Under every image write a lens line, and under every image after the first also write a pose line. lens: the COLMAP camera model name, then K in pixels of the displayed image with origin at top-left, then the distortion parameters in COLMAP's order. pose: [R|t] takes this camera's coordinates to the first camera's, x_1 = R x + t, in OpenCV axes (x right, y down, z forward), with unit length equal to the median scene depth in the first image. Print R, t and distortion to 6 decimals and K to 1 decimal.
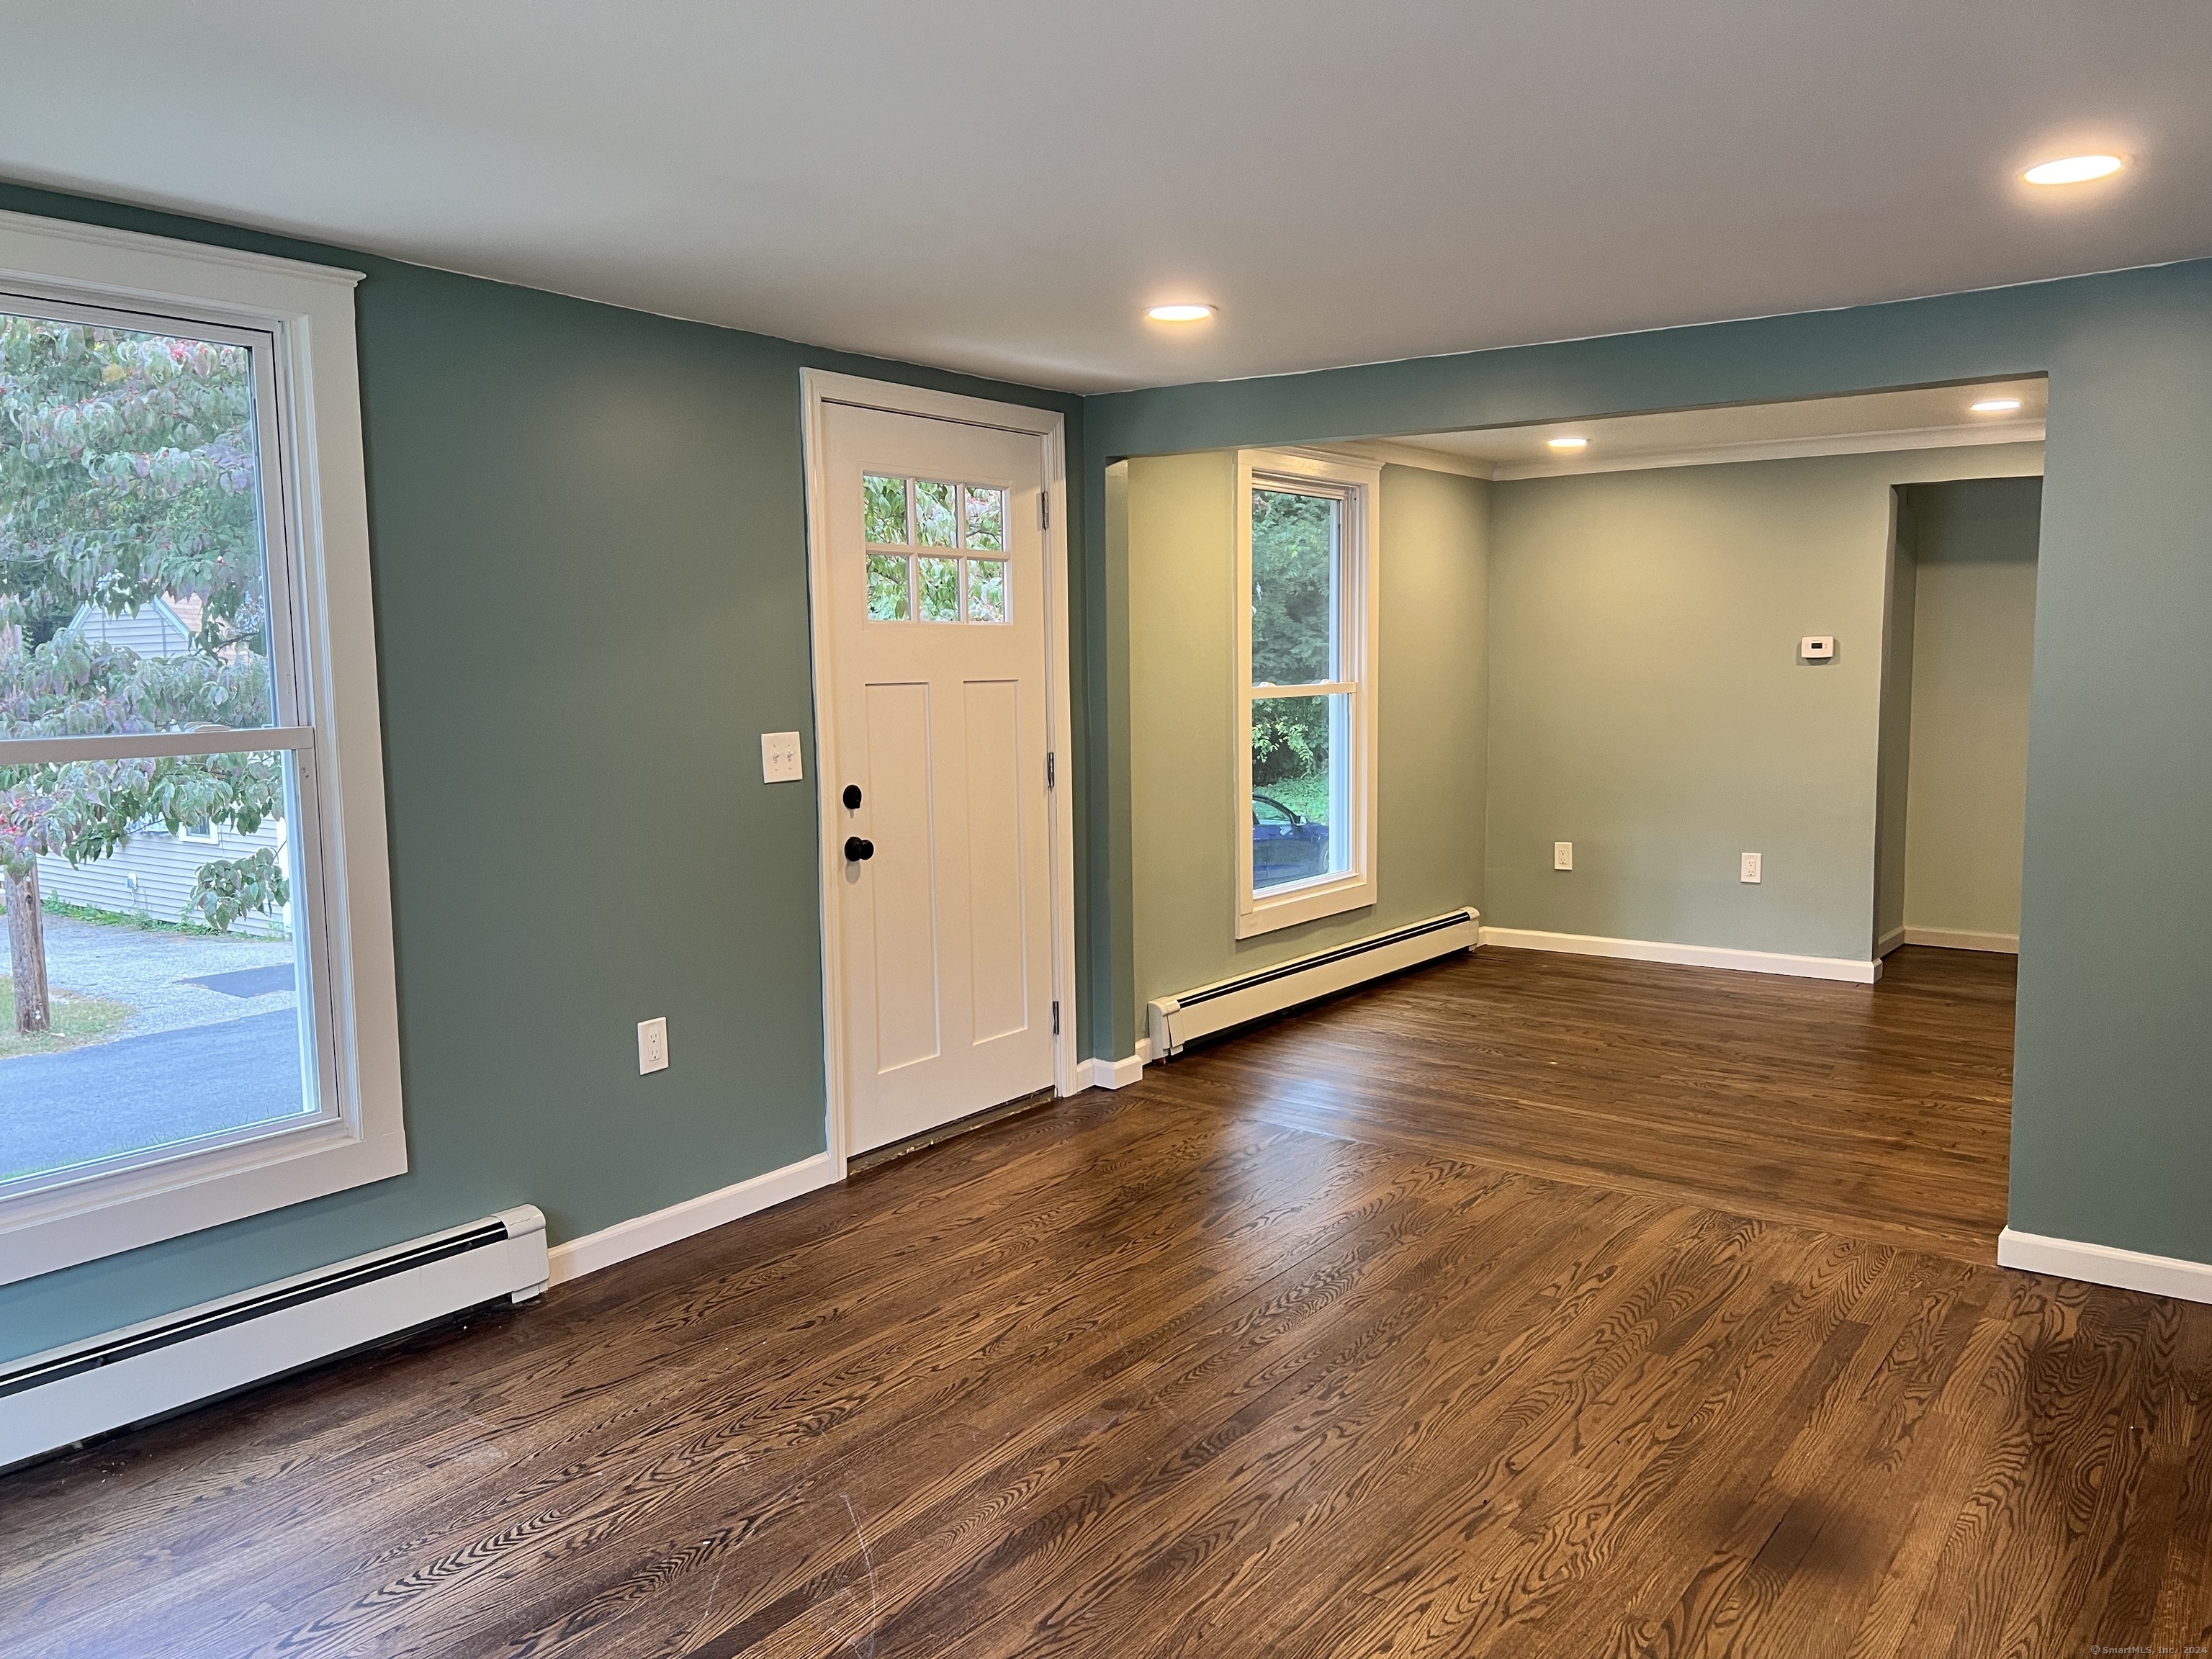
lens RADIAL K [[1671.6, 0, 1109.3], [0, 1671.6, 821.2], [0, 0, 1]] dist [0.078463, -0.078389]
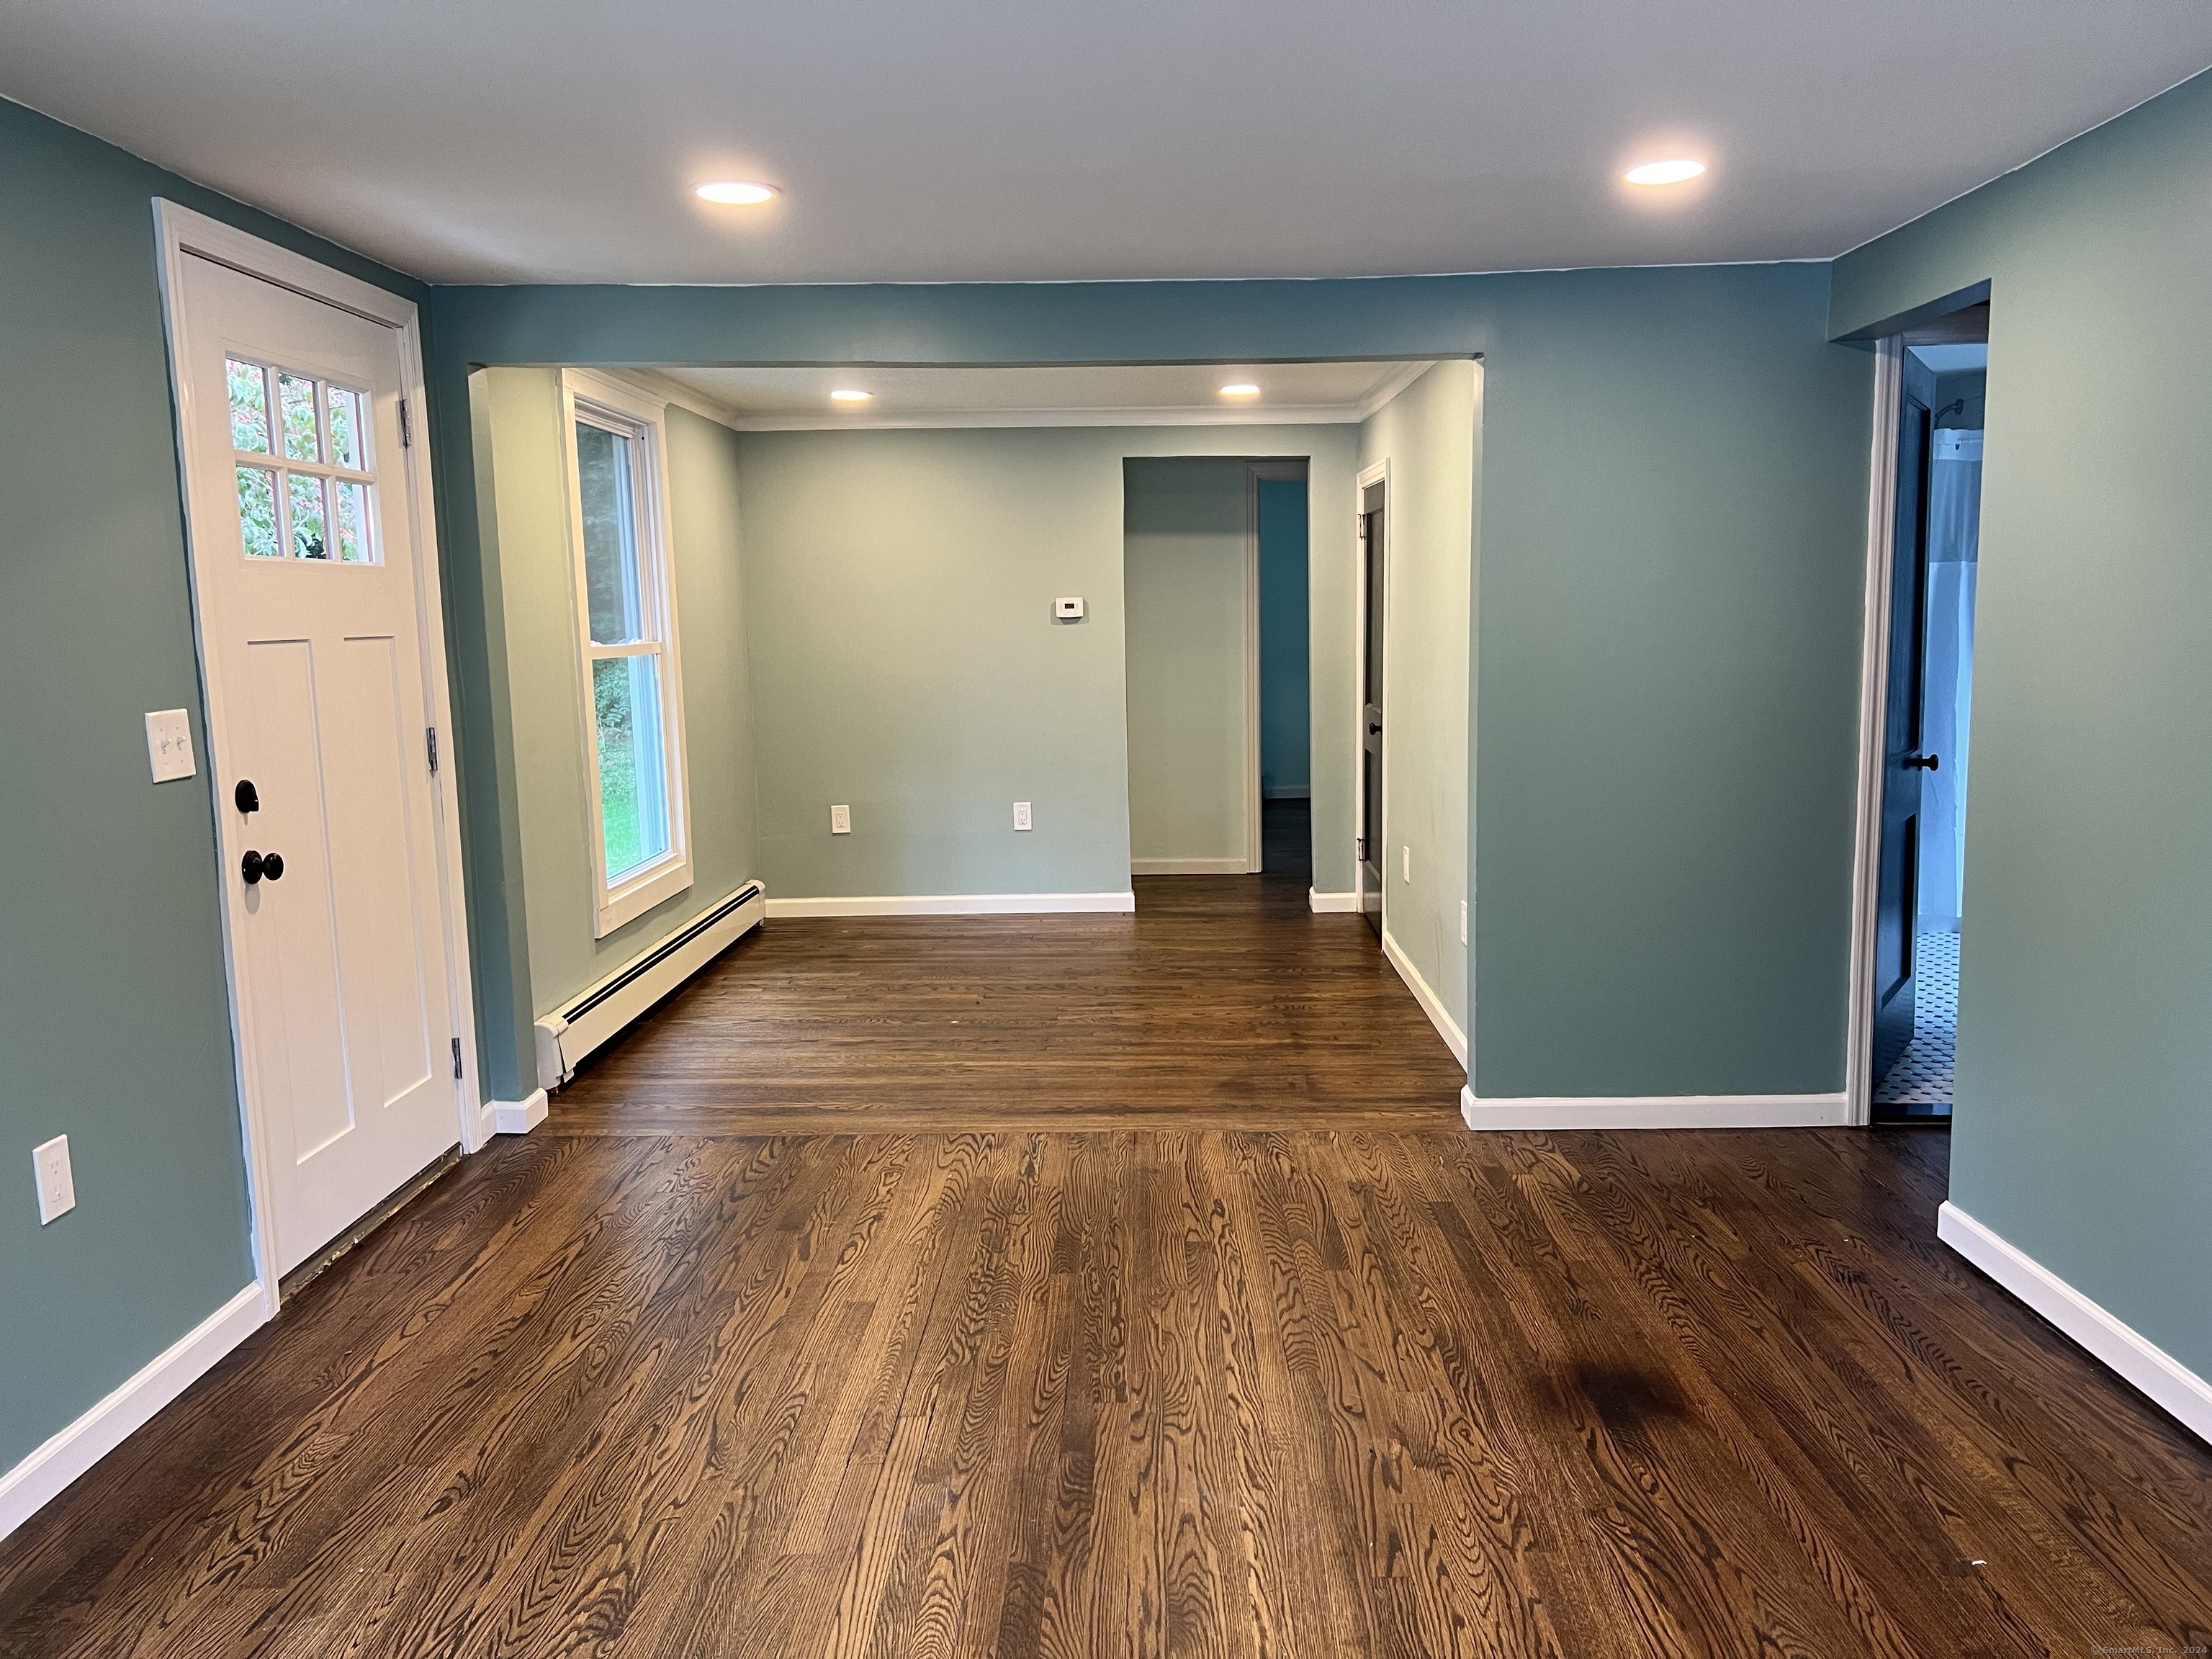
lens RADIAL K [[1671.6, 0, 1116.0], [0, 1671.6, 820.3], [0, 0, 1]] dist [0.078463, -0.078389]
pose [[0.815461, -0.075444, 0.573874, -0.251485], [0.066823, 0.997110, 0.036130, -0.005102], [-0.574942, 0.008886, 0.818146, 0.161240]]
